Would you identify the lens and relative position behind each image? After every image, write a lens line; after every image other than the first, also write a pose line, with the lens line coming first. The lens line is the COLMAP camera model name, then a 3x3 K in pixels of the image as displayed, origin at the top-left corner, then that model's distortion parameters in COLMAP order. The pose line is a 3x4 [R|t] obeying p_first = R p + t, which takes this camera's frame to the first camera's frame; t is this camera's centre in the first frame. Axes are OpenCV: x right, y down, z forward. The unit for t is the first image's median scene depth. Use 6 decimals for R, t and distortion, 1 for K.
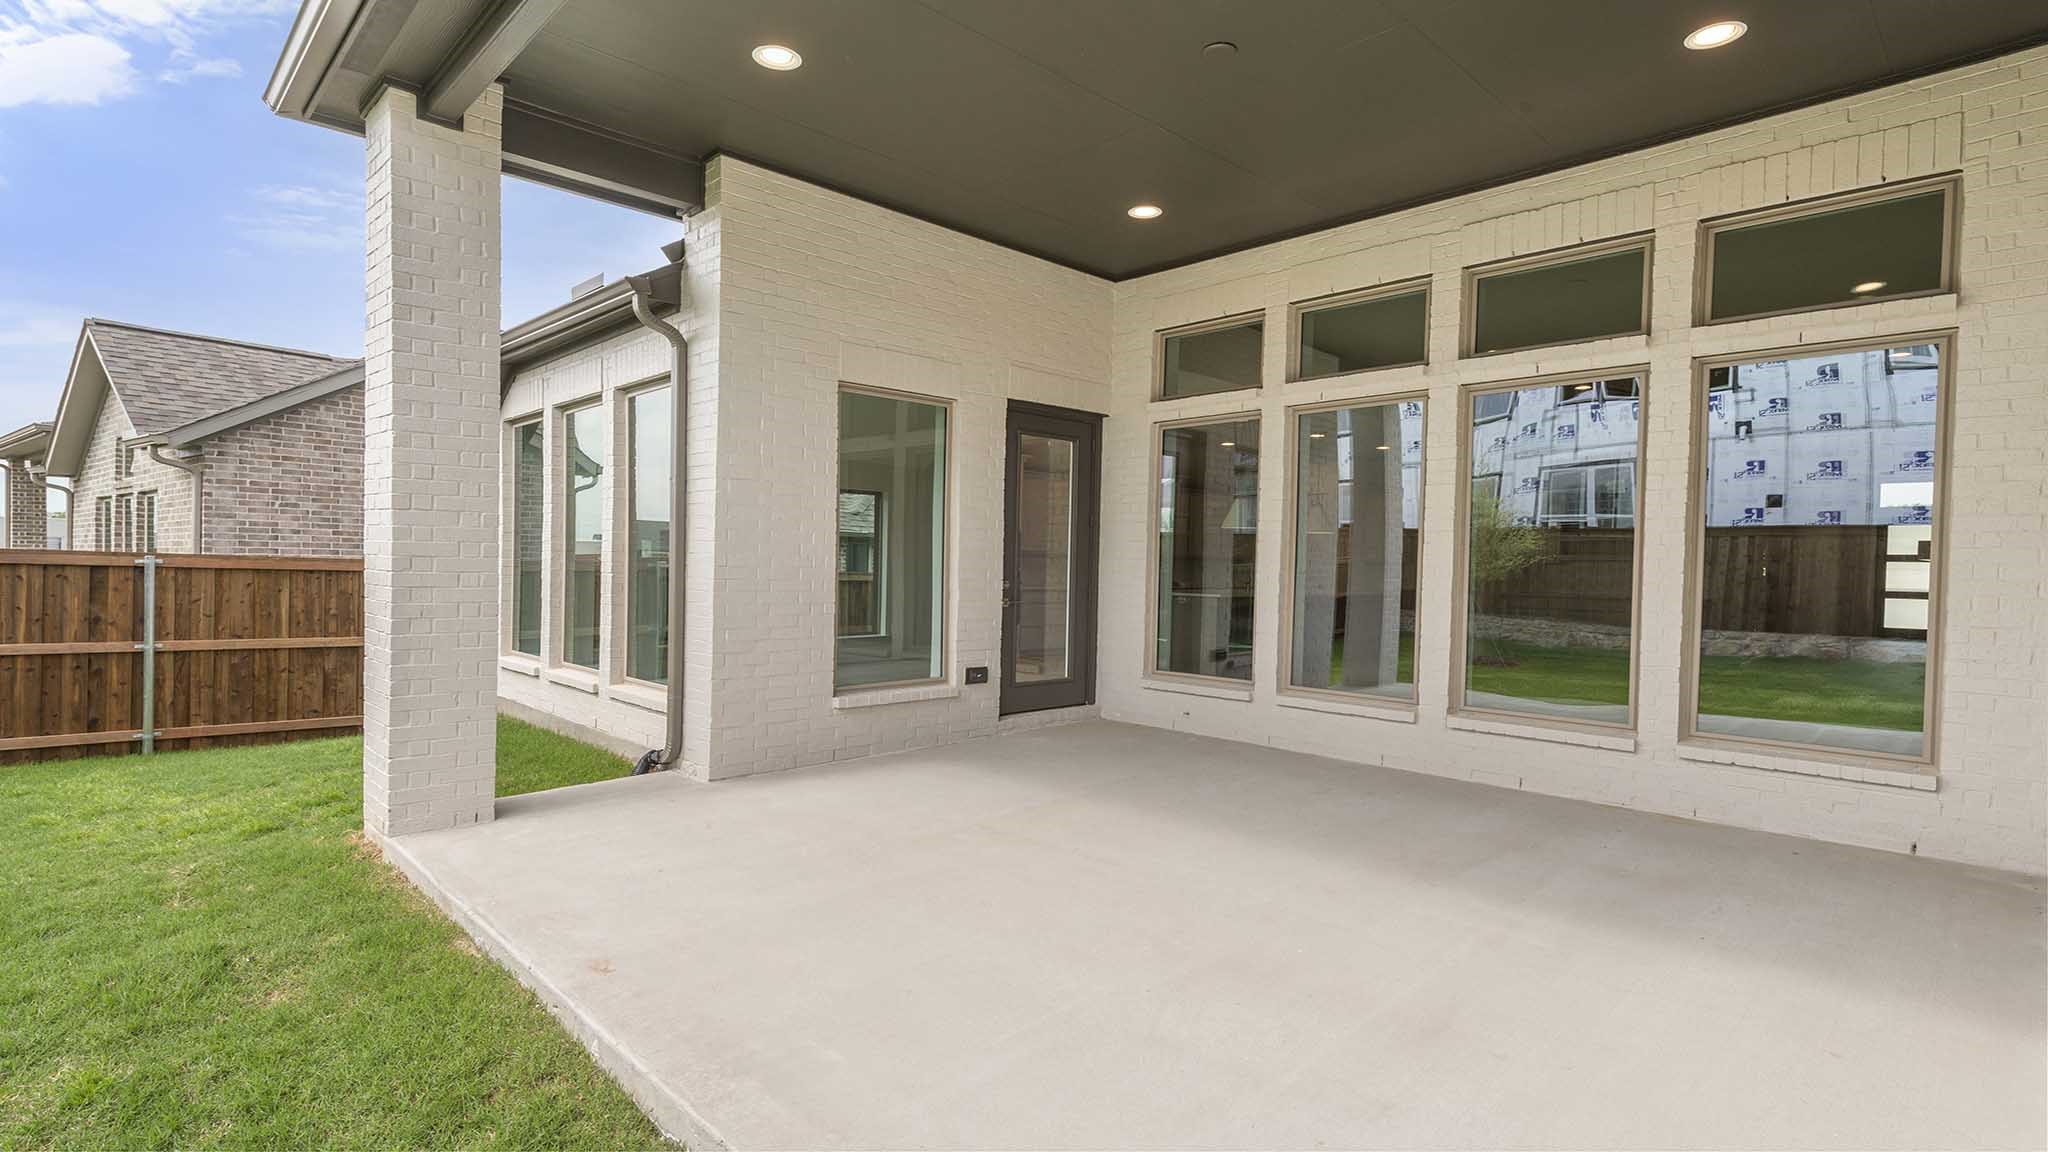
lens RADIAL K [[1014.7, 0, 1024.0], [0, 1014.7, 576.0], [0, 0, 1]] dist [-0.001282, -0.000006]
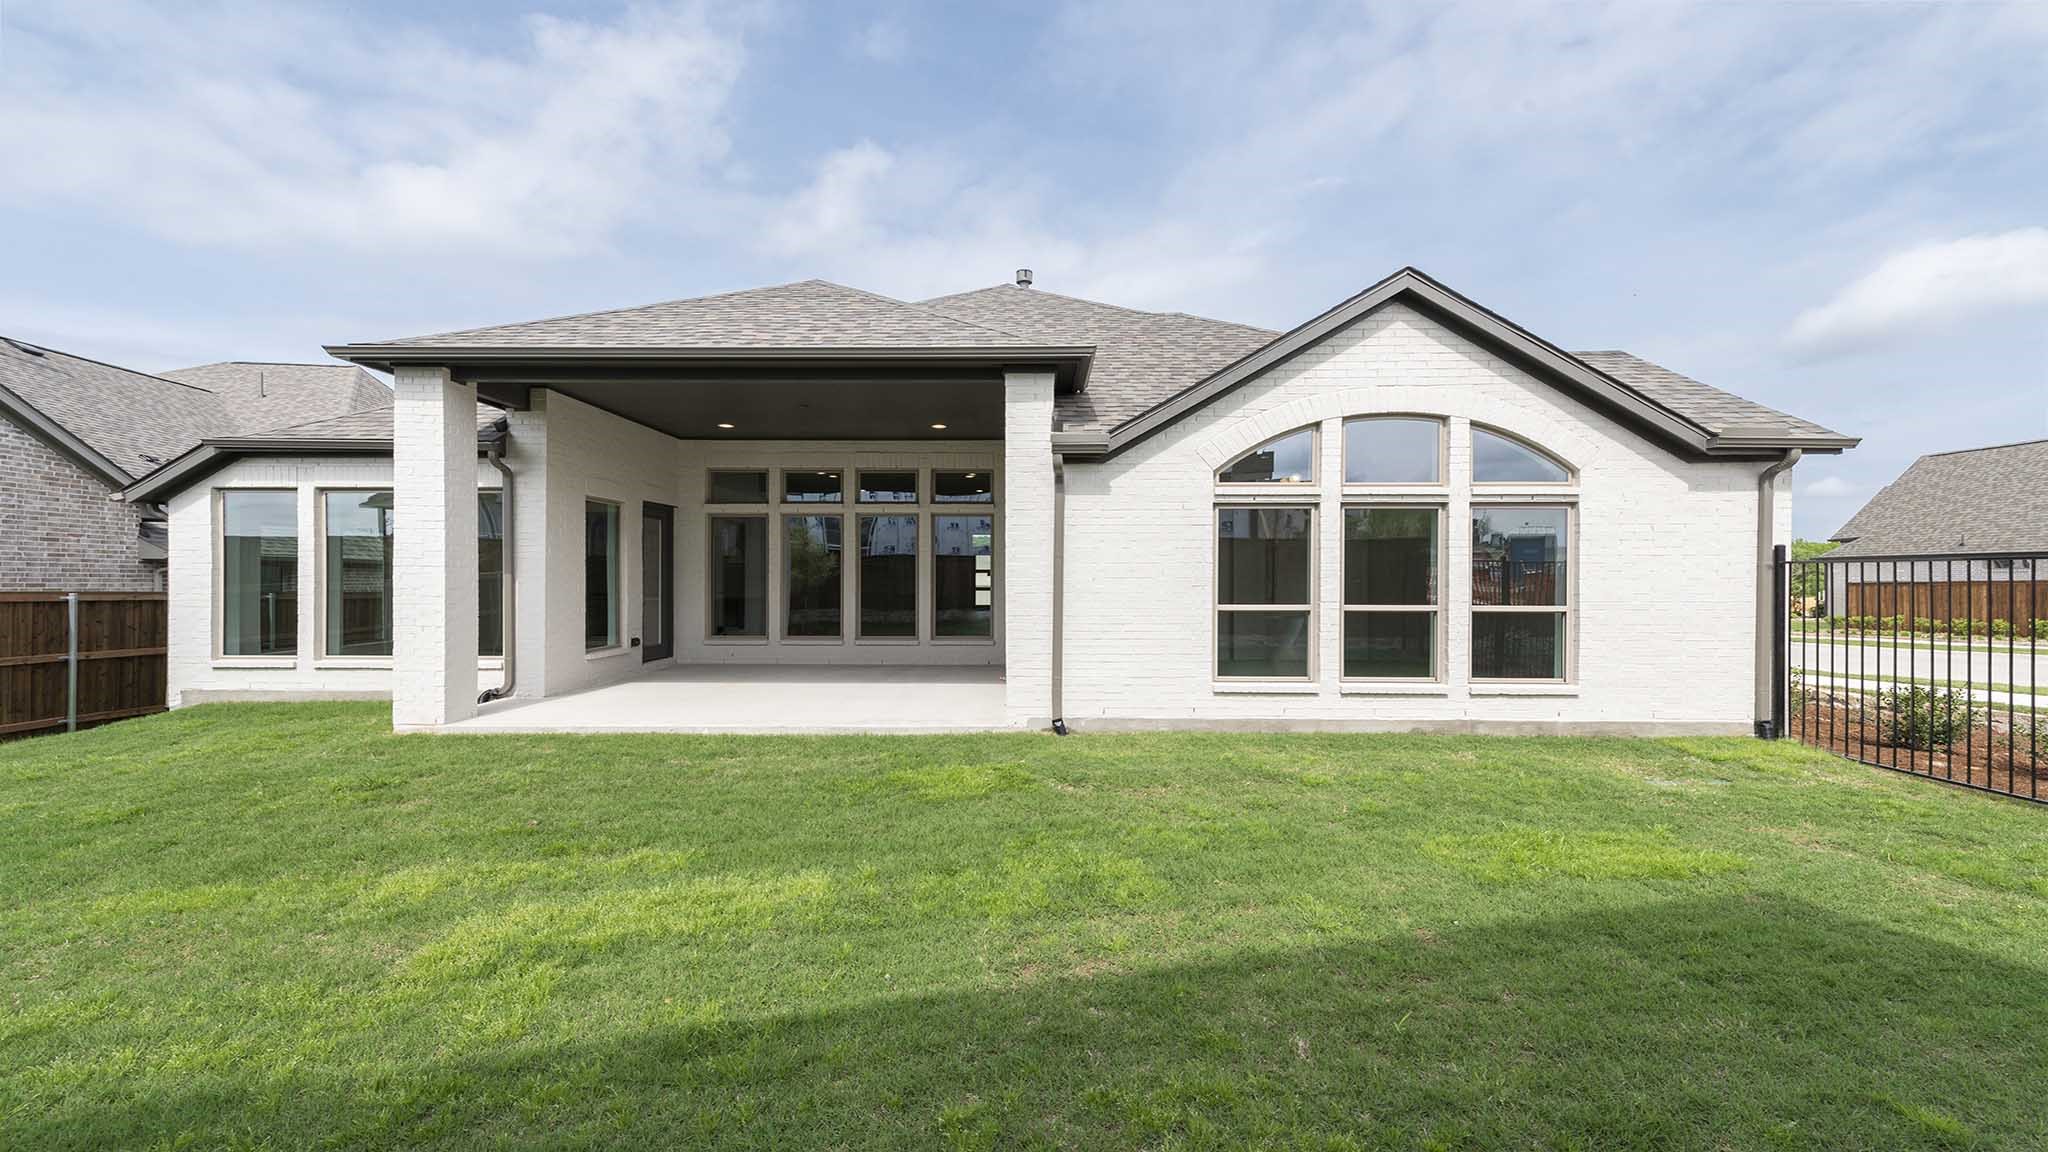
lens RADIAL K [[901.8, 0, 1024.0], [0, 901.8, 576.0], [0, 0, 1]] dist [-0.000047, -0.000009]
pose [[0.716701, -0.015853, 0.697200, -0.722059], [0.020683, 0.999785, 0.001472, -0.017058], [-0.697074, 0.013365, 0.716875, -0.776067]]
